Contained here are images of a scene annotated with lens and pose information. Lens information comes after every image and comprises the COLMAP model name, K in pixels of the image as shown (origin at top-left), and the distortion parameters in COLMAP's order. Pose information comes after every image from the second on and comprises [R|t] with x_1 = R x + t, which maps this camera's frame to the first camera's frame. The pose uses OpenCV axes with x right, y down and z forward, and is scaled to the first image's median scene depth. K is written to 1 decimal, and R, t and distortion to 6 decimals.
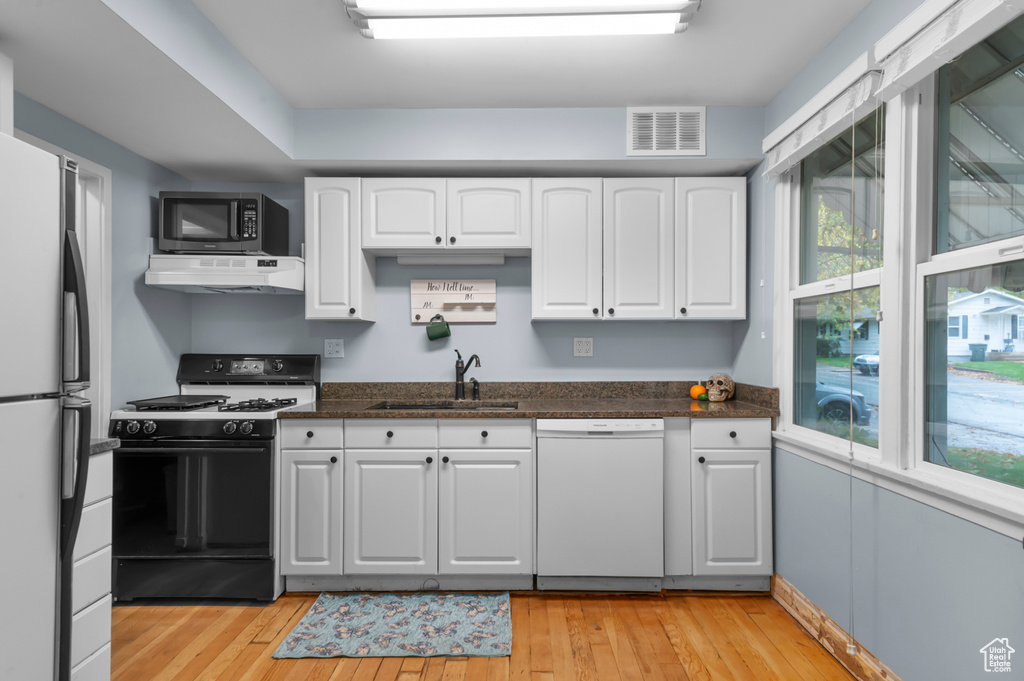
lens RADIAL K [[574.8, 0, 523.1], [0, 574.8, 347.3], [0, 0, 1]] dist [0.024540, -0.003265]
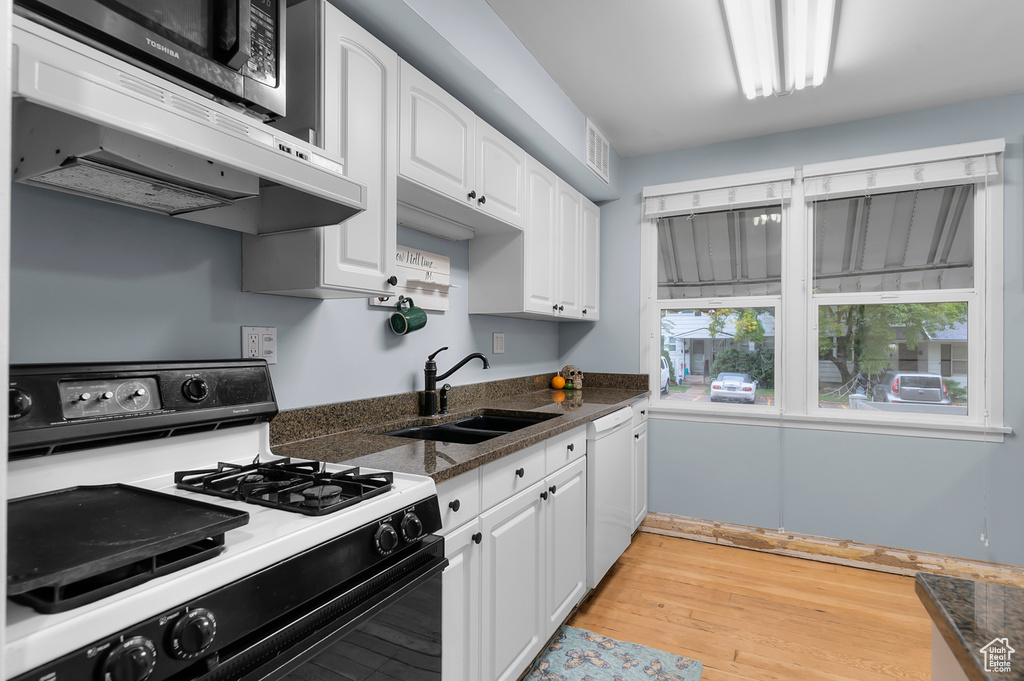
lens RADIAL K [[513.6, 0, 521.5], [0, 513.6, 340.4], [0, 0, 1]] dist [0.013244, -0.003467]
pose [[0.456974, 0.005106, 0.889465, -0.759427], [-0.003903, 0.999985, -0.003735, -0.002329], [-0.889472, -0.001765, 0.456987, 0.713715]]
